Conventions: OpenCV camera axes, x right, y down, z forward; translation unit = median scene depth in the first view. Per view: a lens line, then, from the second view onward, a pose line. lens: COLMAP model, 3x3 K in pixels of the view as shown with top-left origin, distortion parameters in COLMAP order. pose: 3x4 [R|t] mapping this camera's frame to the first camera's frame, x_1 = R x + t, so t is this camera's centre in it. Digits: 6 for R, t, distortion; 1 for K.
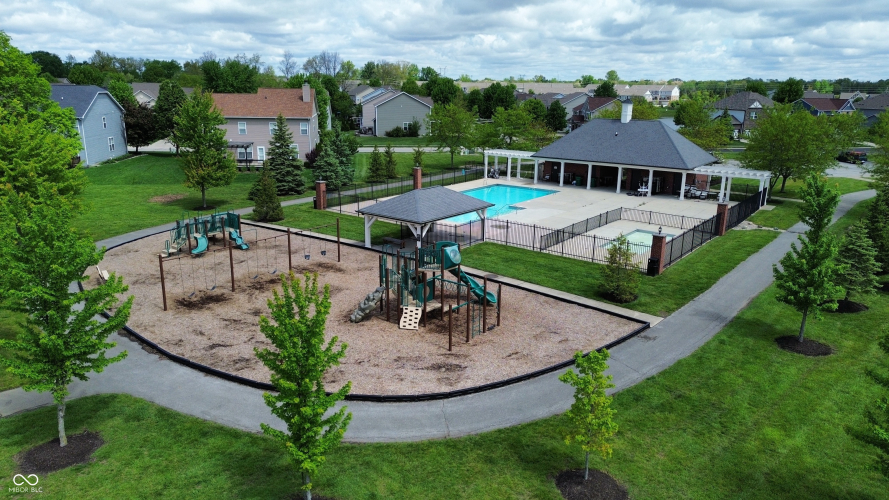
lens RADIAL K [[625.9, 0, 443.9], [0, 625.9, 252.4], [0, 0, 1]] dist [0.071339, -0.069203]
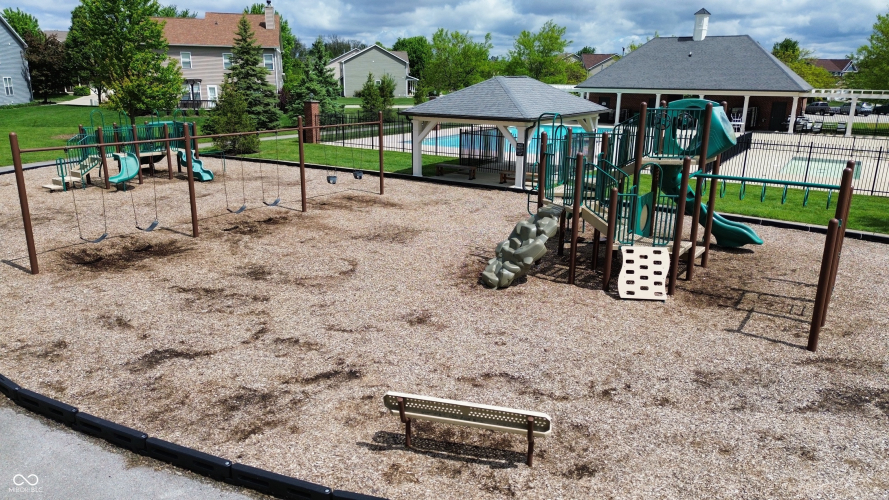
lens RADIAL K [[625.9, 0, 443.9], [0, 625.9, 252.4], [0, 0, 1]] dist [0.071339, -0.069203]
pose [[0.996399, -0.021315, 0.082062, -0.183601], [0.020162, 0.999686, 0.014857, 0.069309], [-0.082353, -0.013149, 0.996516, 0.501373]]
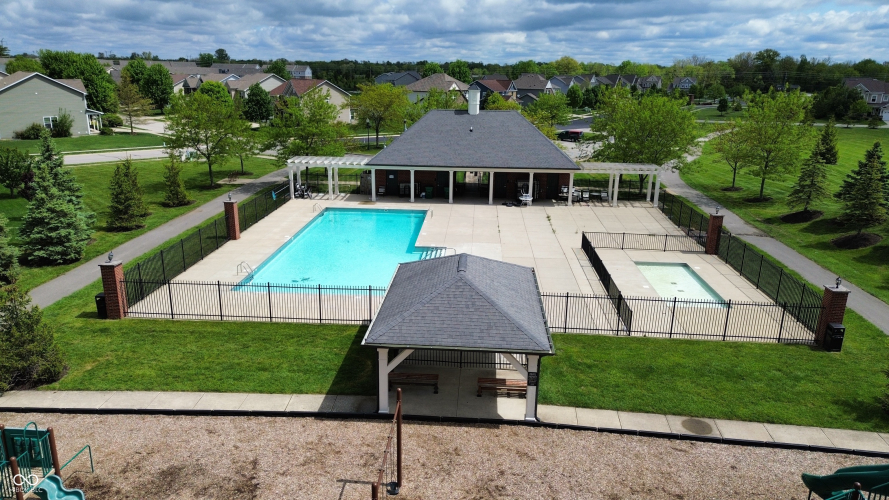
lens RADIAL K [[625.9, 0, 443.9], [0, 625.9, 252.4], [0, 0, 1]] dist [0.071339, -0.069203]
pose [[0.825509, -0.159781, 0.541300, -0.402432], [0.143570, 0.986989, 0.072389, -0.192826], [-0.545823, 0.017956, 0.837708, 0.717993]]
